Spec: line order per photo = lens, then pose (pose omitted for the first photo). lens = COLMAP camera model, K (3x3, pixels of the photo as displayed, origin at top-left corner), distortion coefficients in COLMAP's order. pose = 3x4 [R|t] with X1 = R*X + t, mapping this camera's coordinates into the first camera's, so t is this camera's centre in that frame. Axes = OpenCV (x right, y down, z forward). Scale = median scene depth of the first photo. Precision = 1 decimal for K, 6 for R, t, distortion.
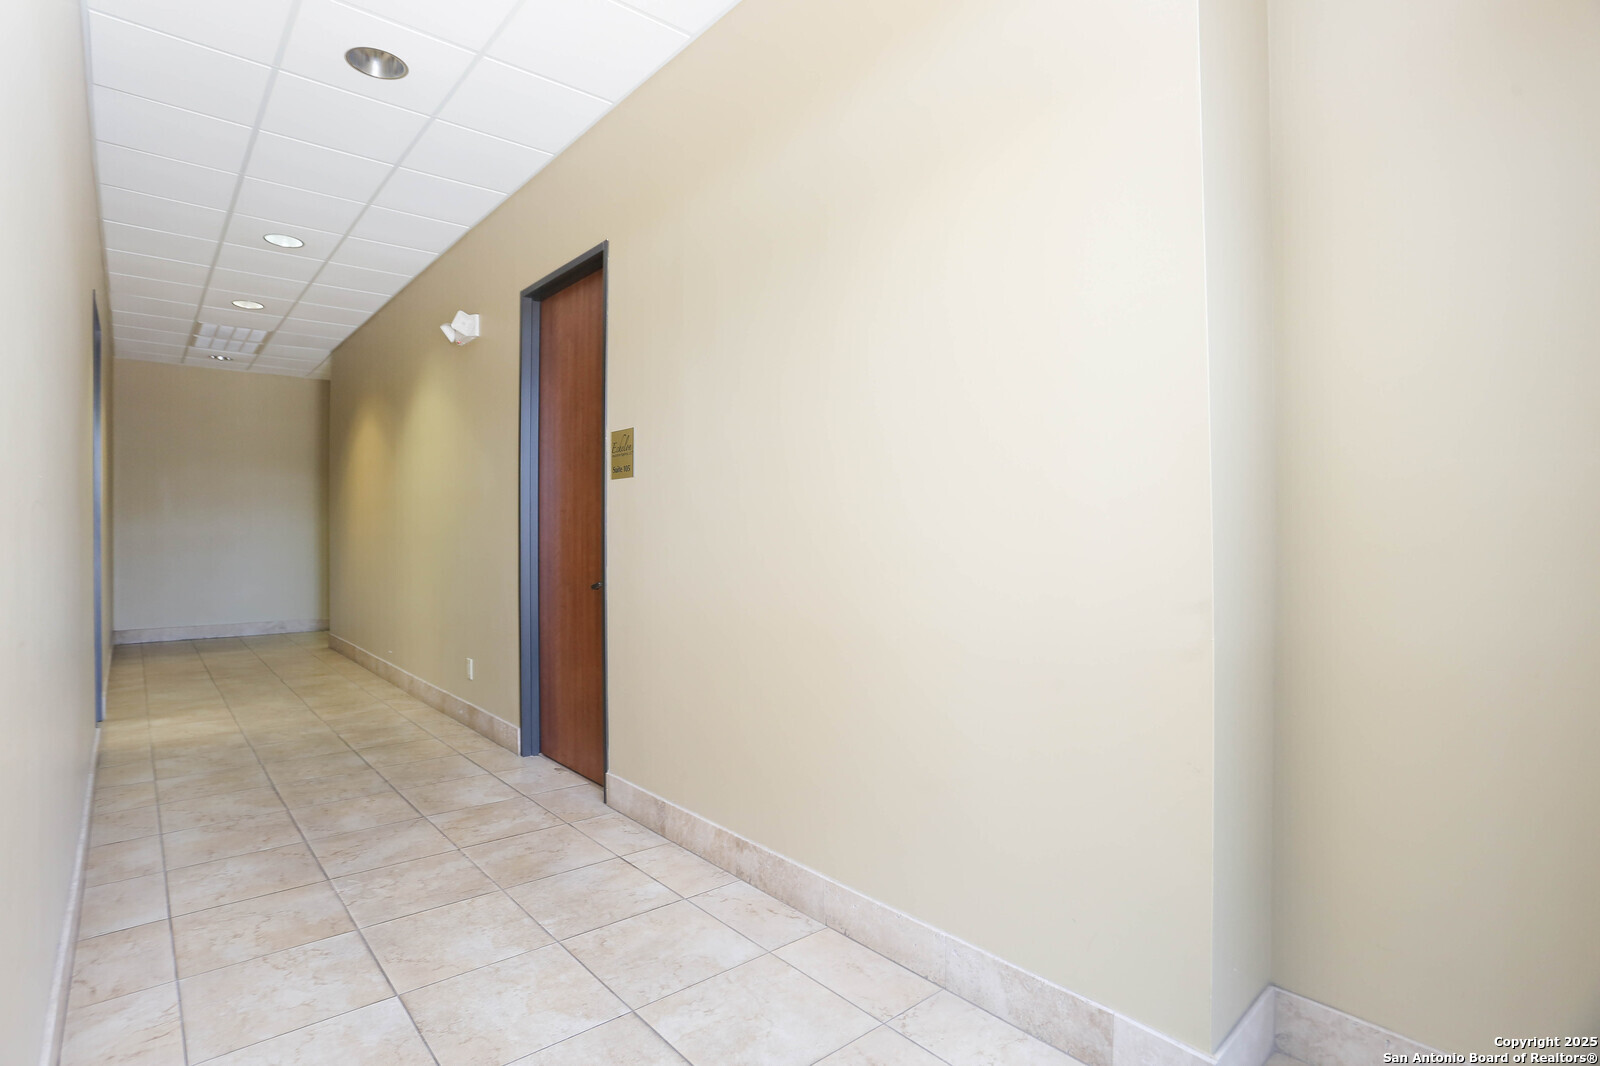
lens RADIAL K [[795.7, 0, 783.2], [0, 795.7, 532.8], [0, 0, 1]] dist [-0.066835, 0.028070]
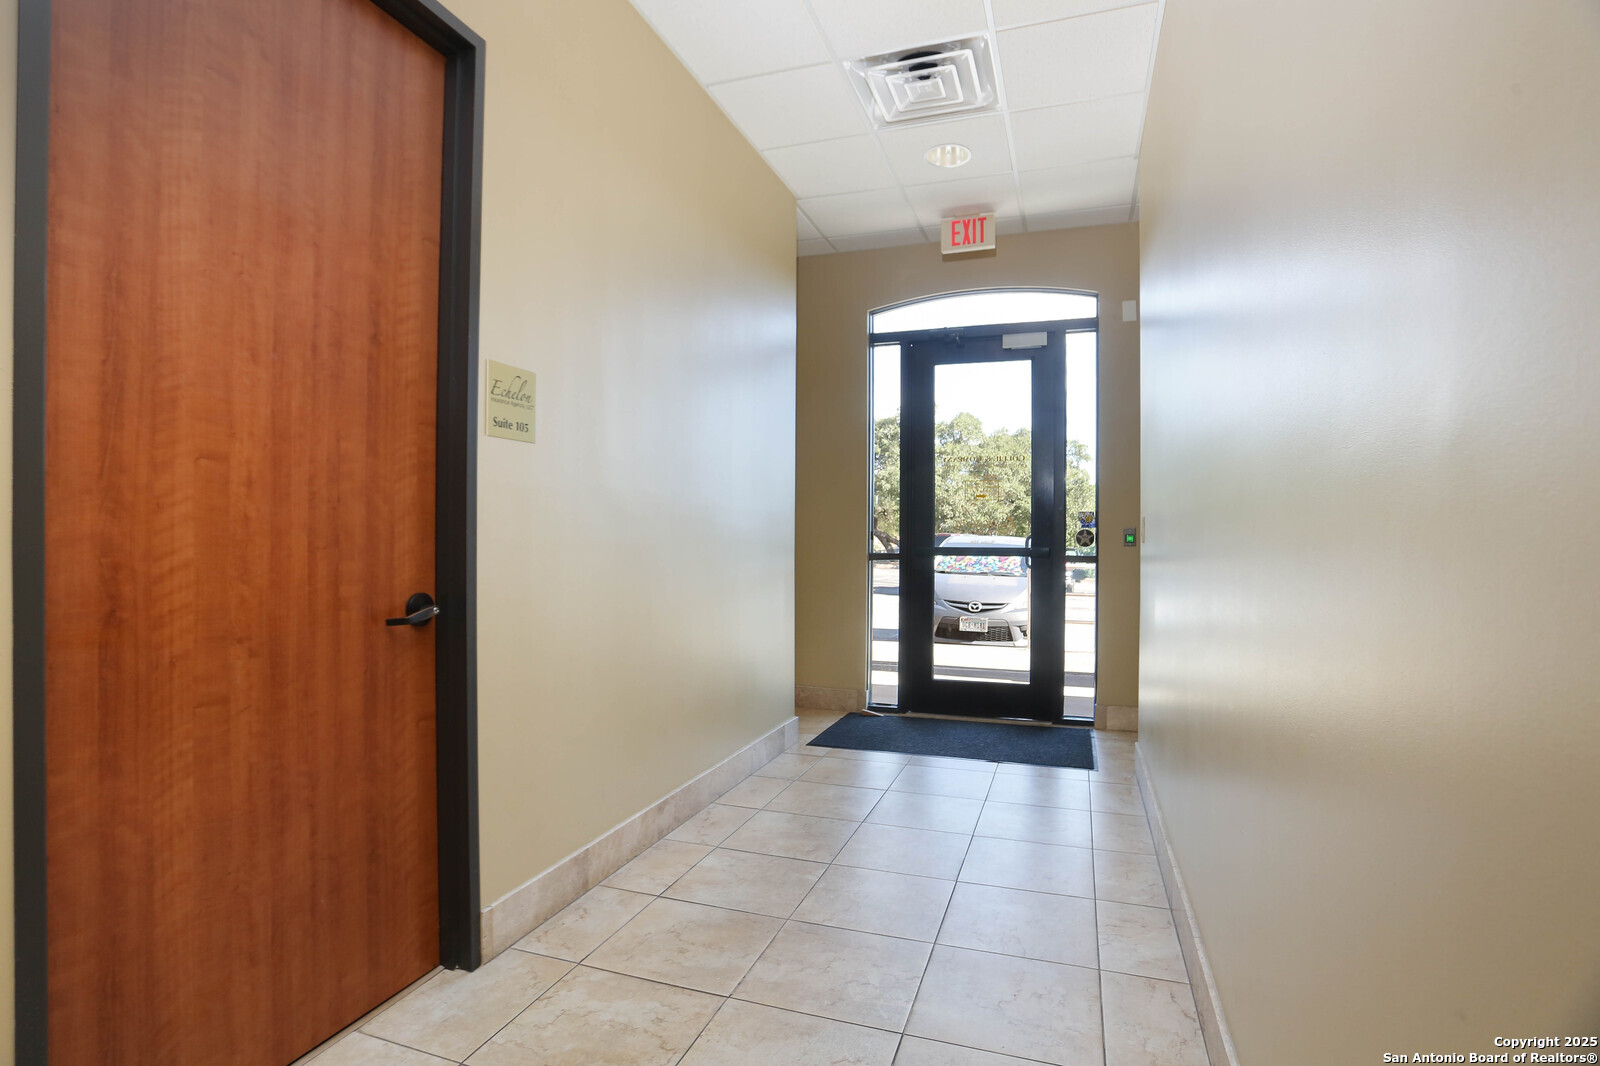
lens RADIAL K [[795.7, 0, 783.2], [0, 795.7, 532.8], [0, 0, 1]] dist [-0.066835, 0.028070]
pose [[-0.493866, 0.000916, 0.869538, -1.006754], [-0.007059, 0.999962, -0.005063, 0.012693], [-0.869510, -0.008639, -0.493841, 1.278428]]
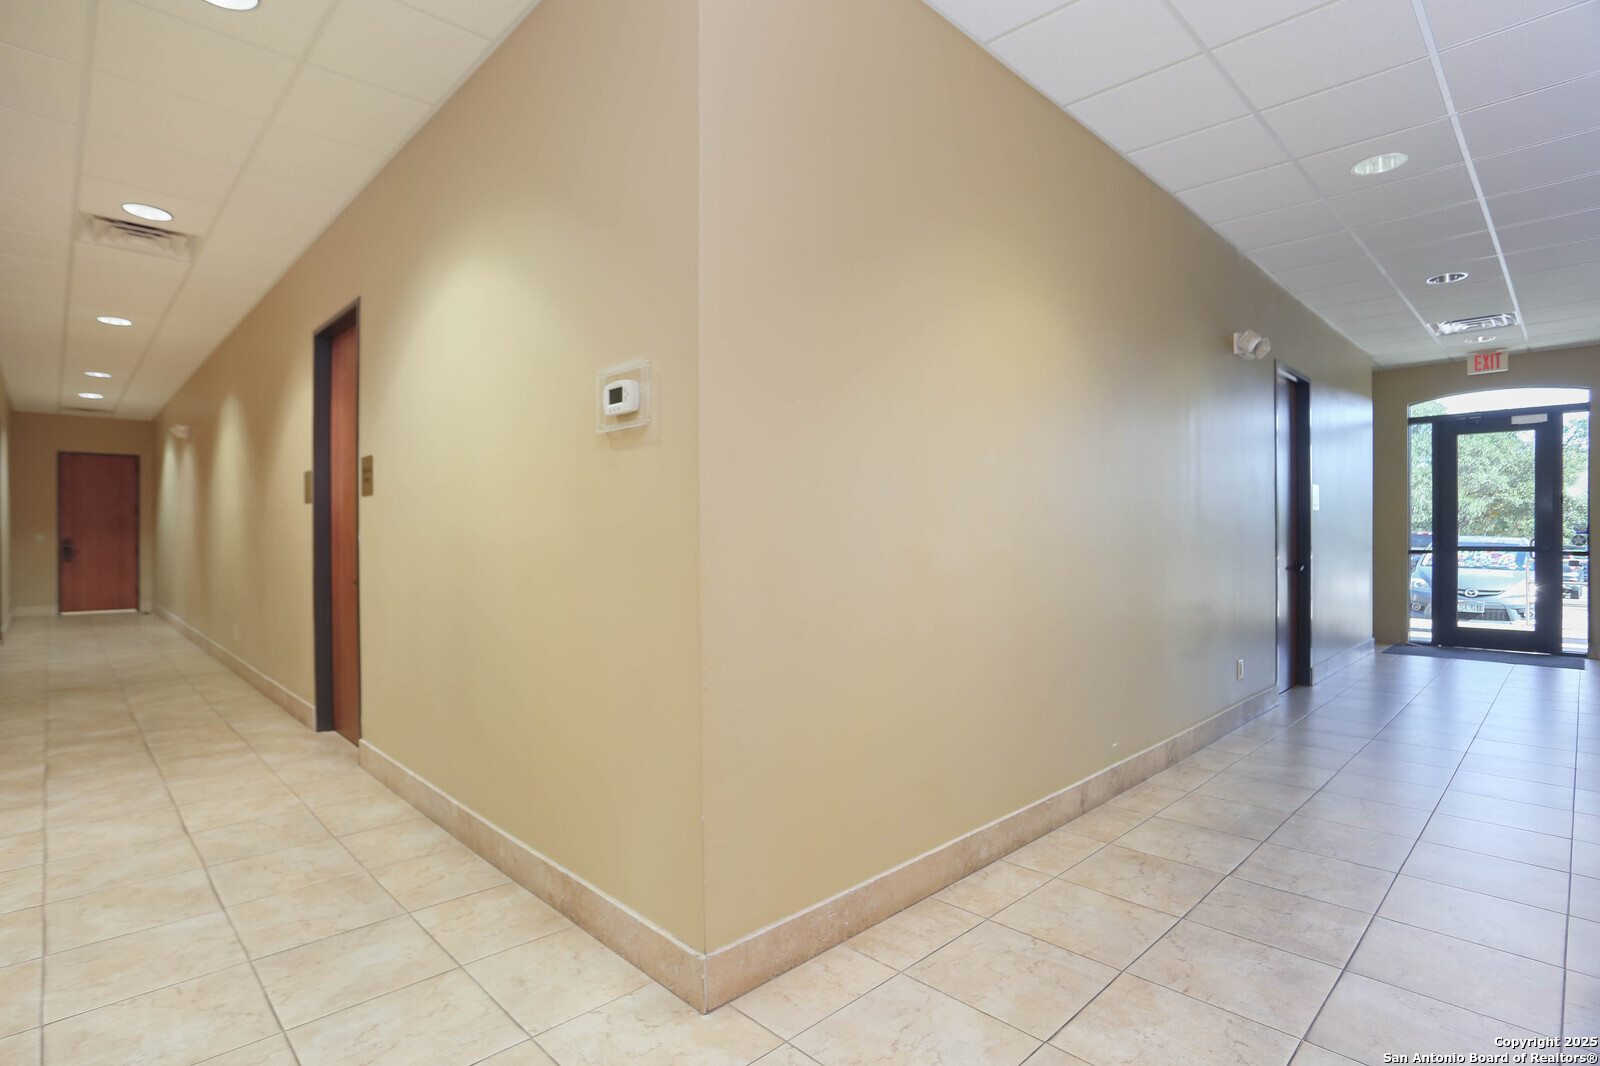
lens RADIAL K [[795.7, 0, 783.2], [0, 795.7, 532.8], [0, 0, 1]] dist [-0.066835, 0.028070]
pose [[-0.058716, -0.000397, 0.998275, -1.271373], [-0.002071, 0.999998, 0.000276, 0.008006], [-0.998273, -0.002051, -0.058717, 1.578492]]
